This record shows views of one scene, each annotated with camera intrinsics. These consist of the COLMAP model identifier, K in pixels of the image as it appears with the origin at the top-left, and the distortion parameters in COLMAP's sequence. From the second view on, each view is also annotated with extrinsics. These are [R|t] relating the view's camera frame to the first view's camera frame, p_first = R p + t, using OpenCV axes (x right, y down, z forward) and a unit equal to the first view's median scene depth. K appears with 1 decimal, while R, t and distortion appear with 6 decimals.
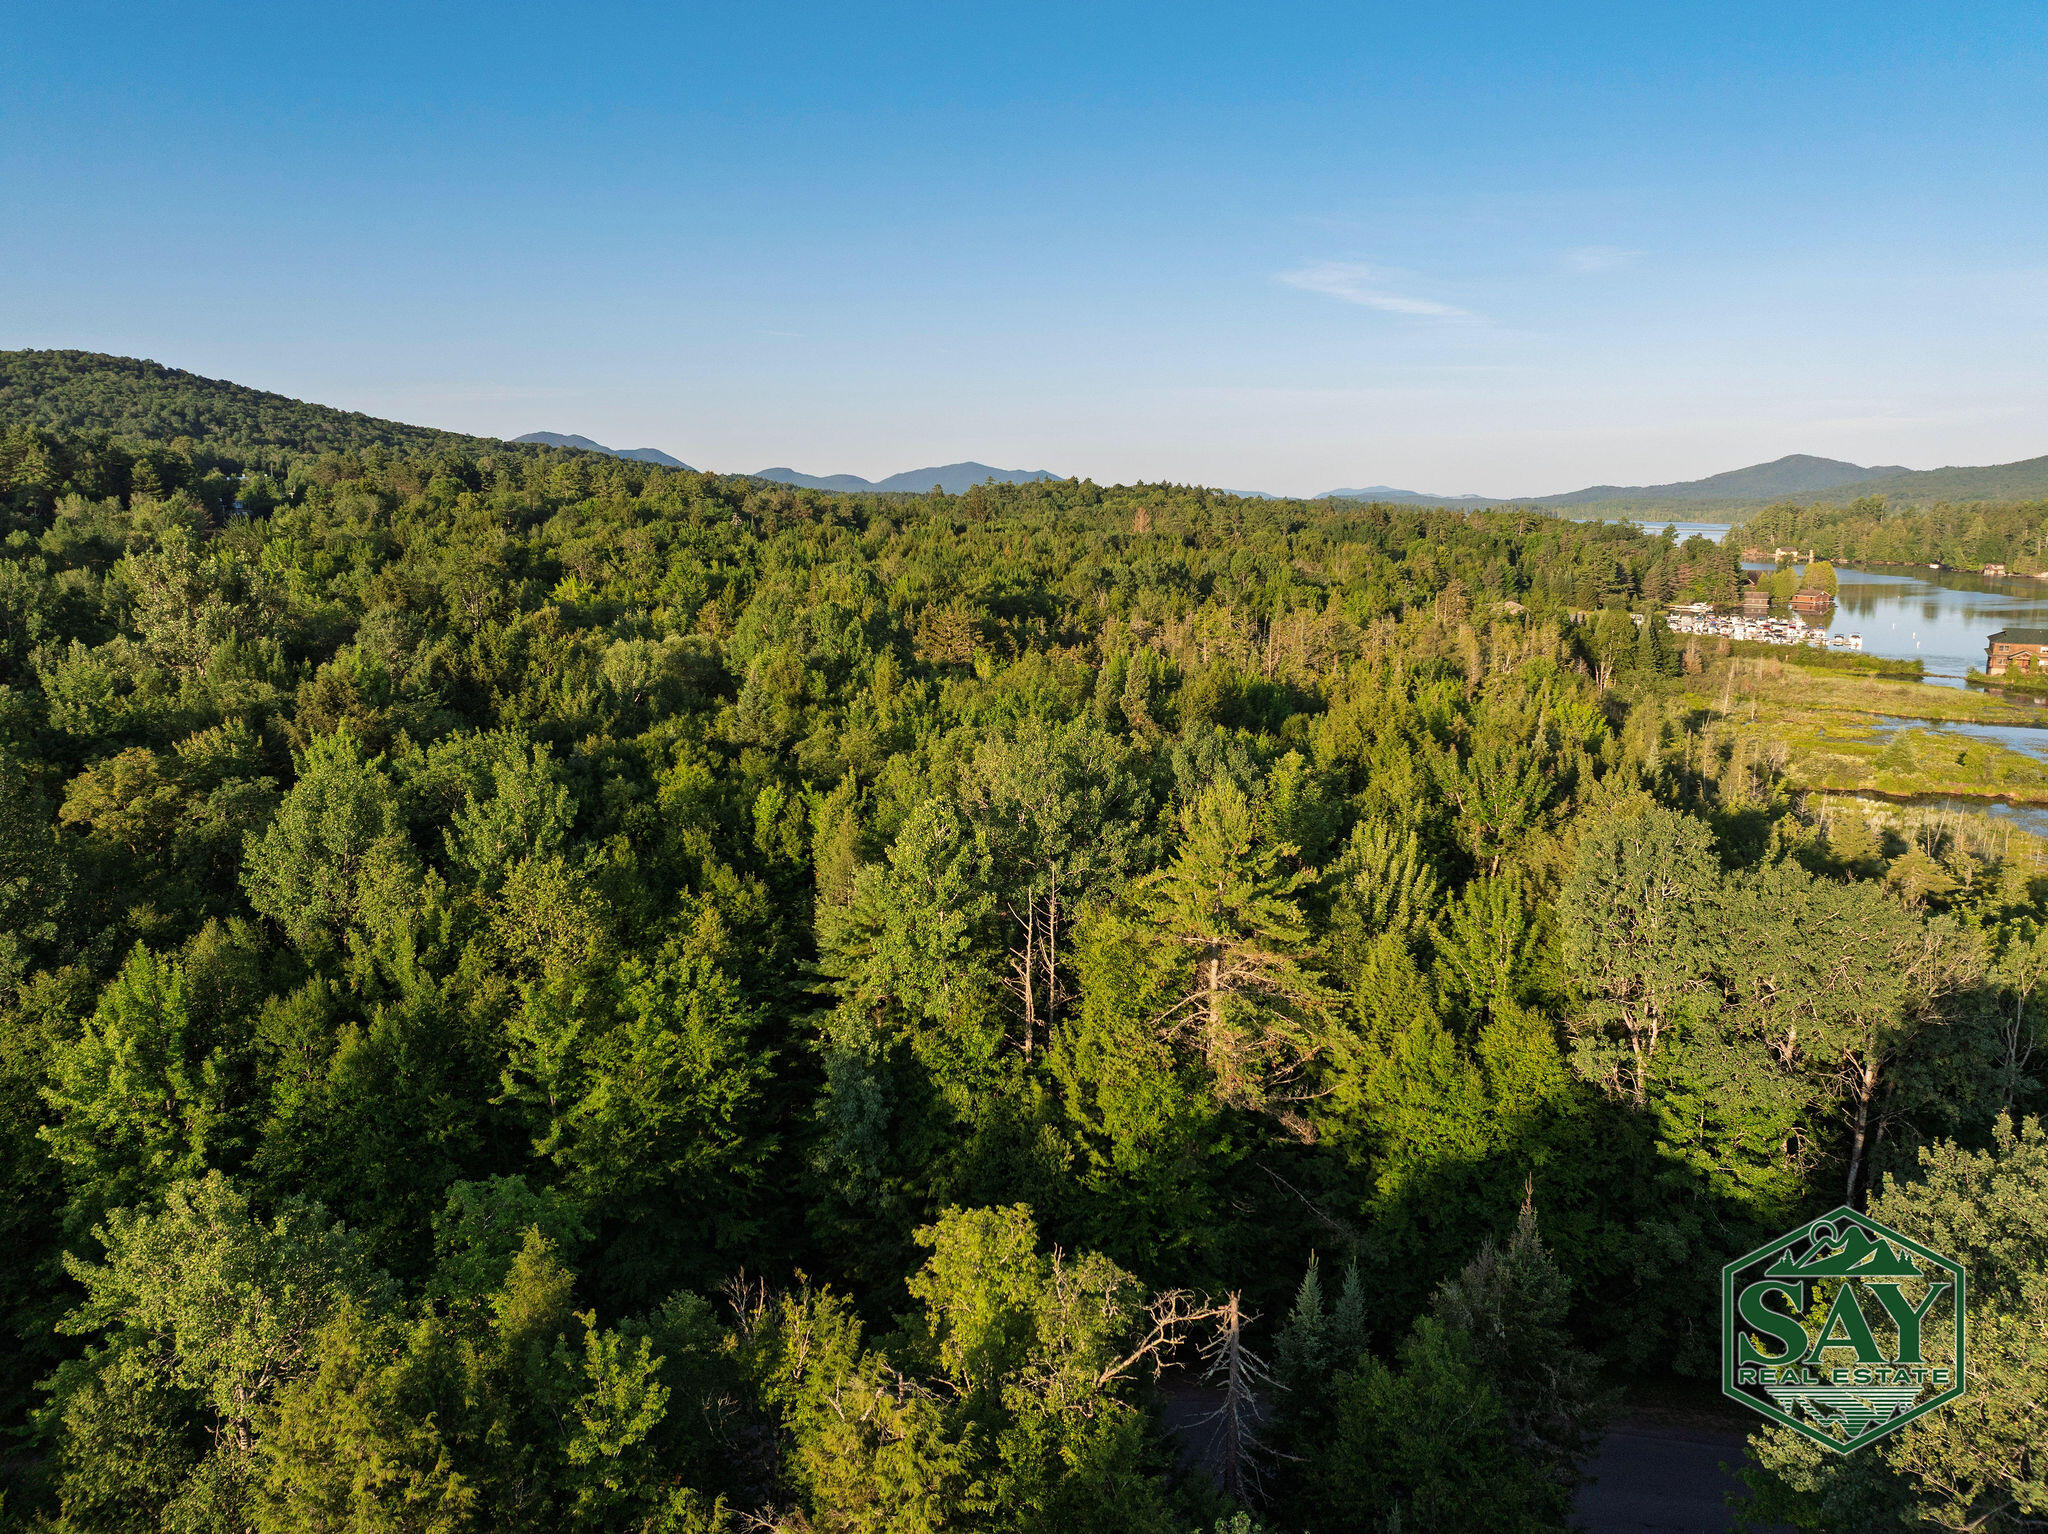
lens RADIAL K [[1448.3, 0, 1024.0], [0, 1448.3, 729.3], [0, 0, 1]] dist [-0.037021, -0.004181]
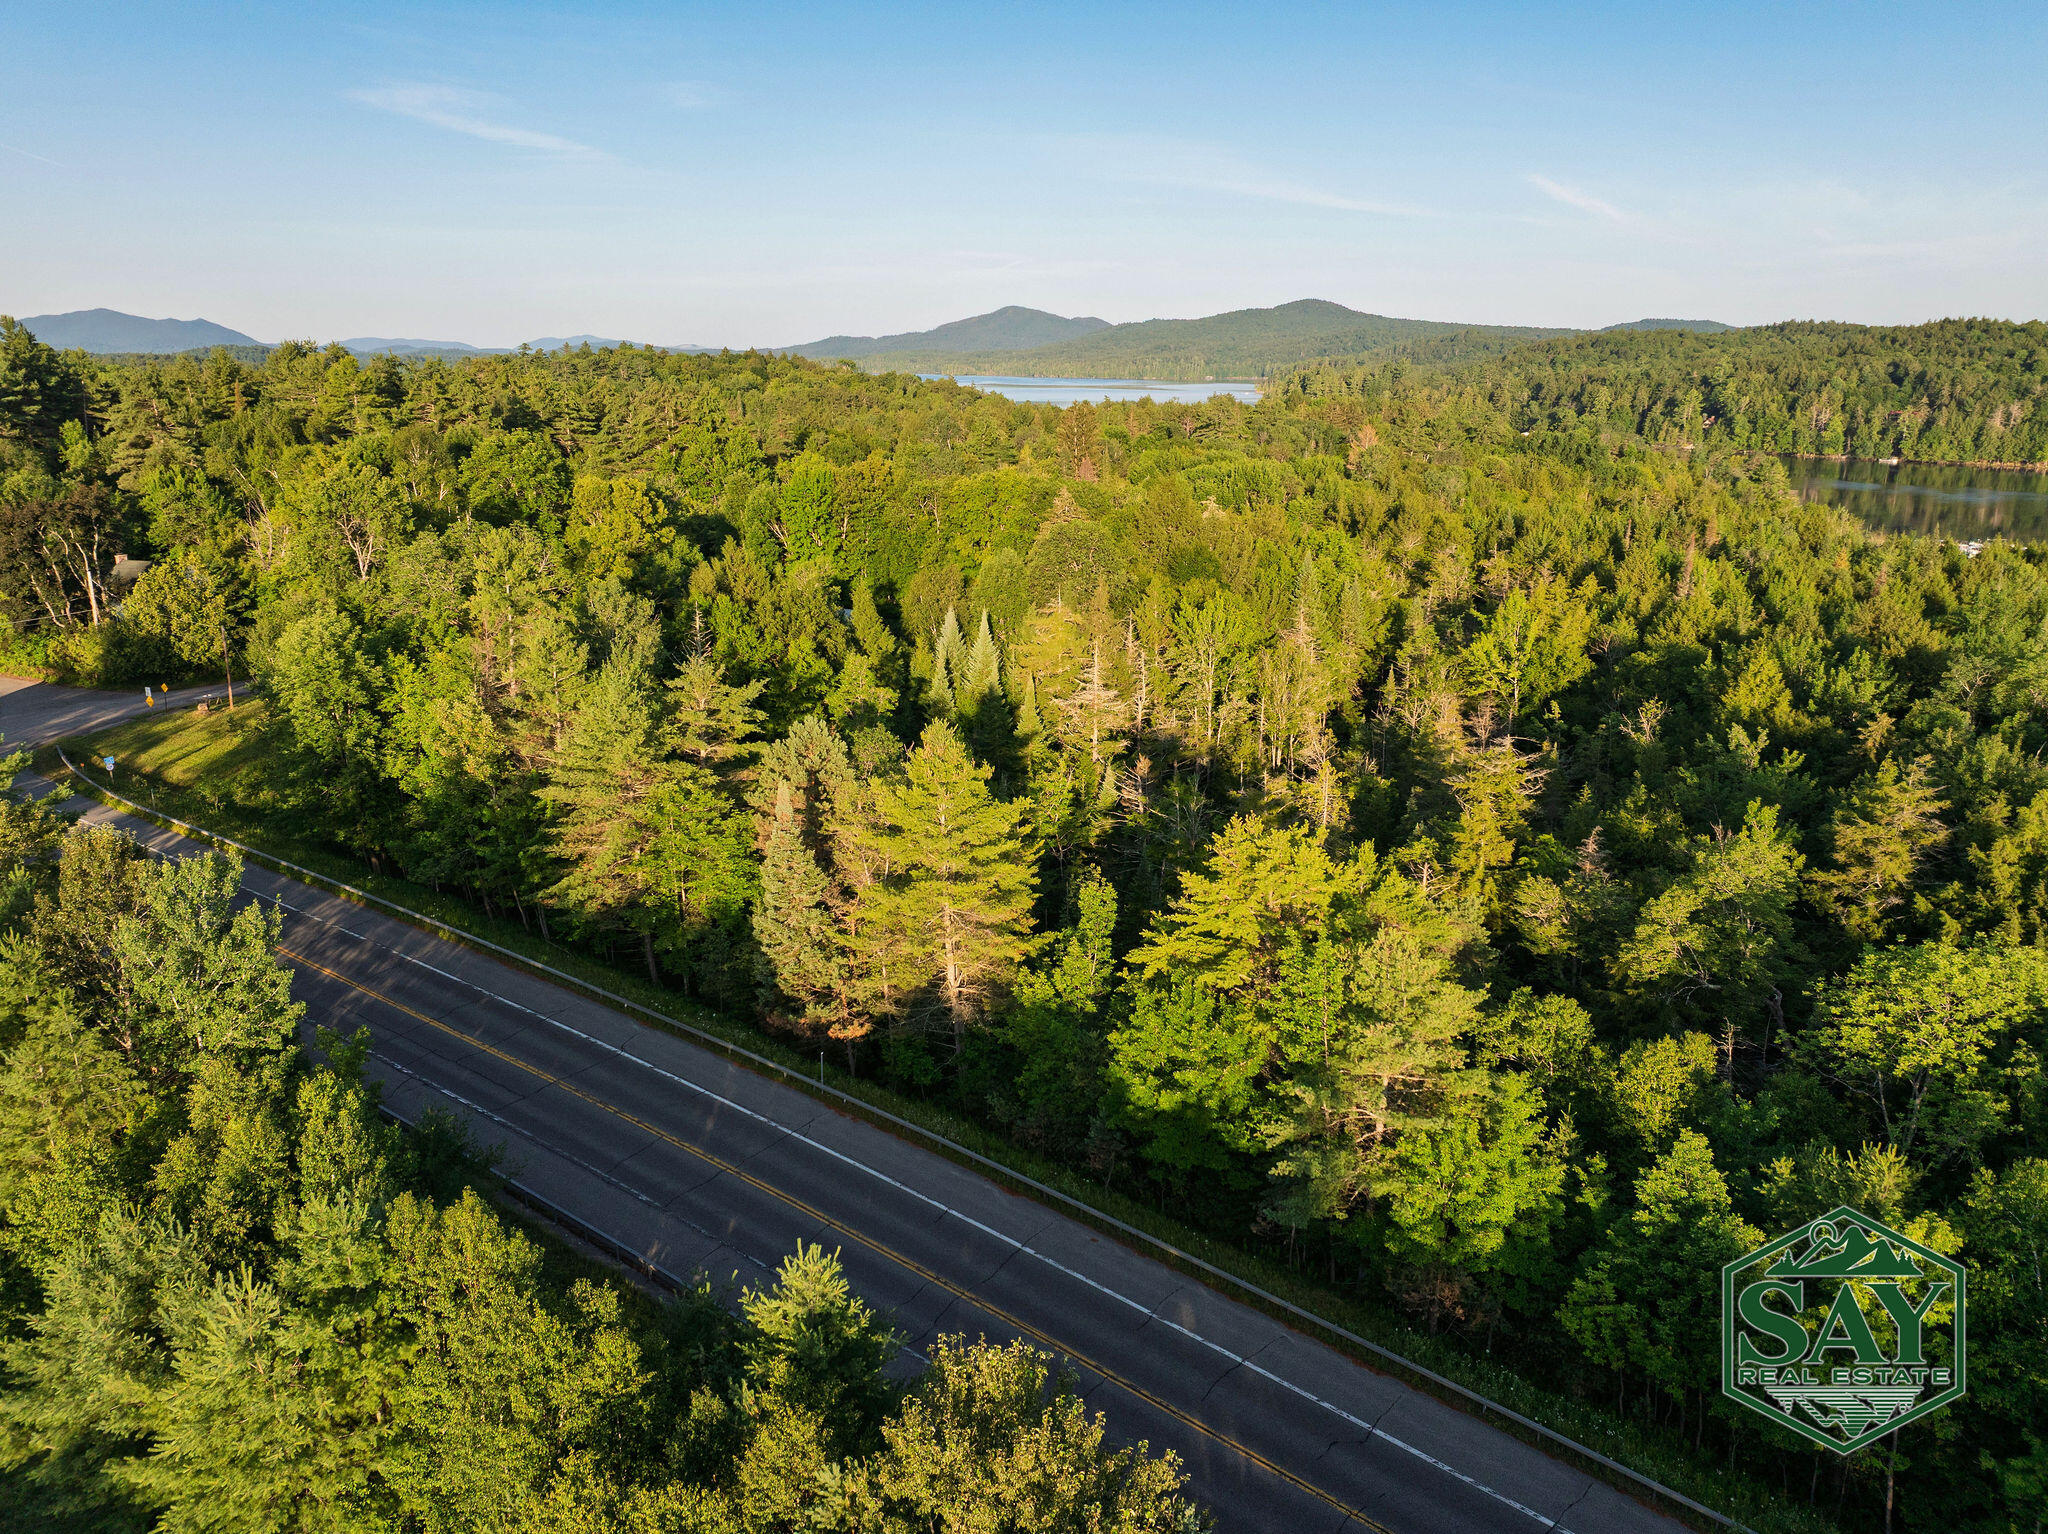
lens RADIAL K [[1443.7, 0, 1023.6], [0, 1443.7, 735.0], [0, 0, 1]] dist [-0.030815, -0.013885]
pose [[0.860609, -0.136286, 0.490692, -3.260388], [0.083540, 0.988254, 0.127962, -0.965972], [-0.502368, -0.069133, 0.861886, 4.528342]]
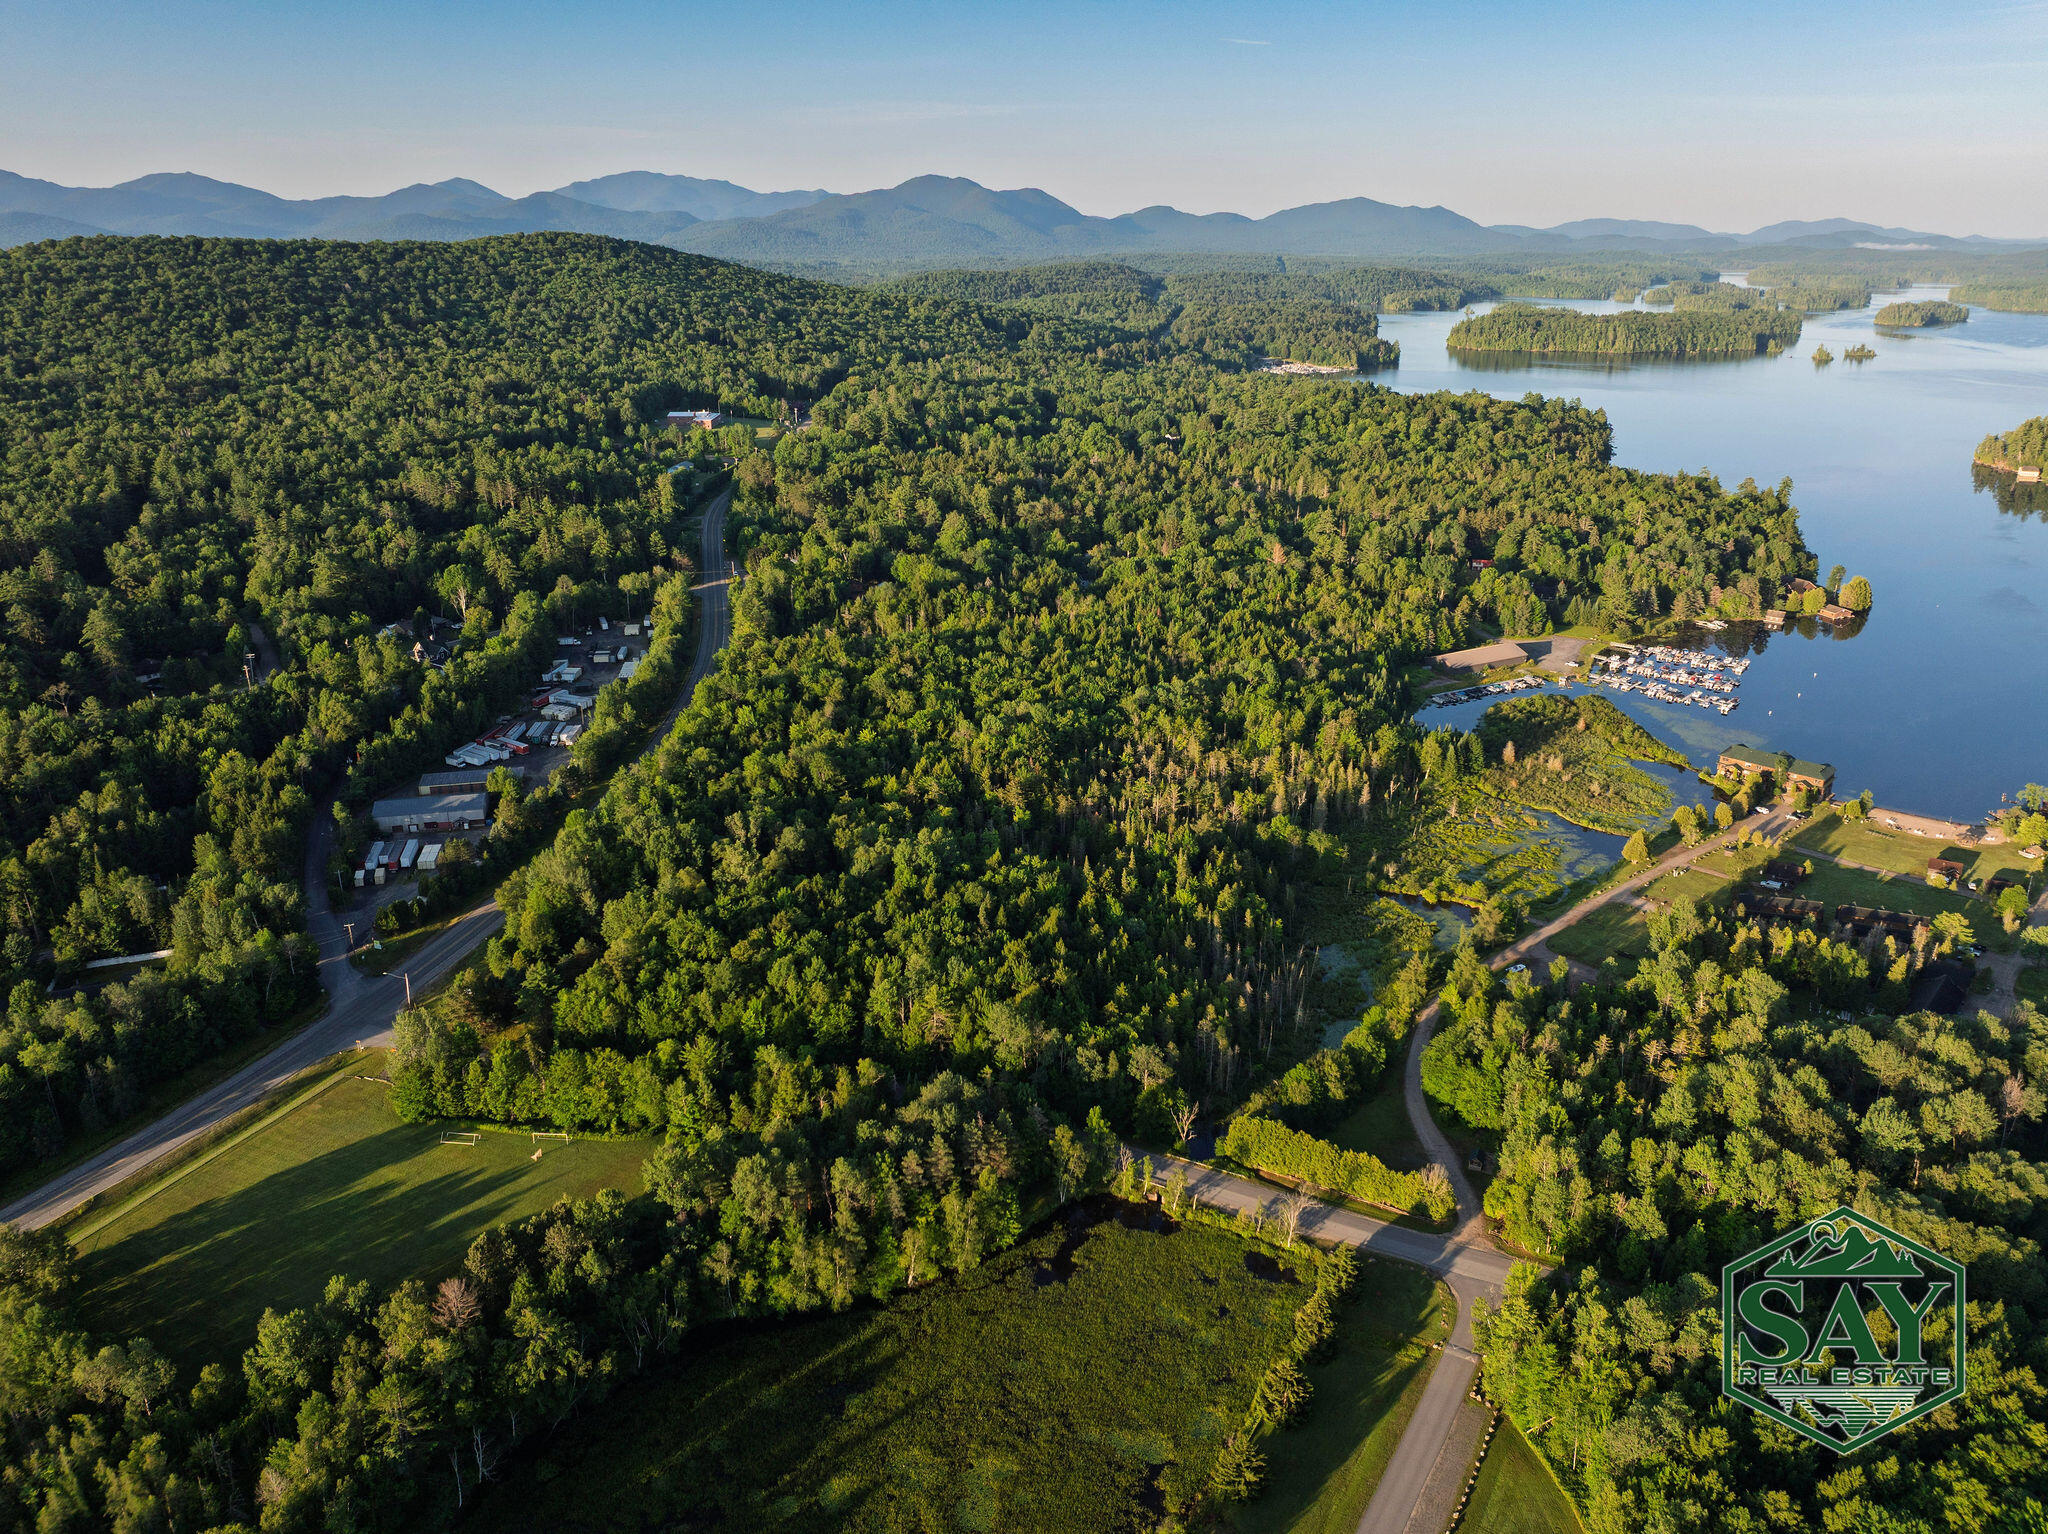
lens RADIAL K [[1448.3, 0, 1024.0], [0, 1448.3, 729.3], [0, 0, 1]] dist [-0.037021, -0.004181]
pose [[0.966845, 0.078454, -0.243013, 1.750998], [-0.033266, 0.982223, 0.184745, -1.970661], [0.253187, -0.170536, 0.952268, -4.030993]]
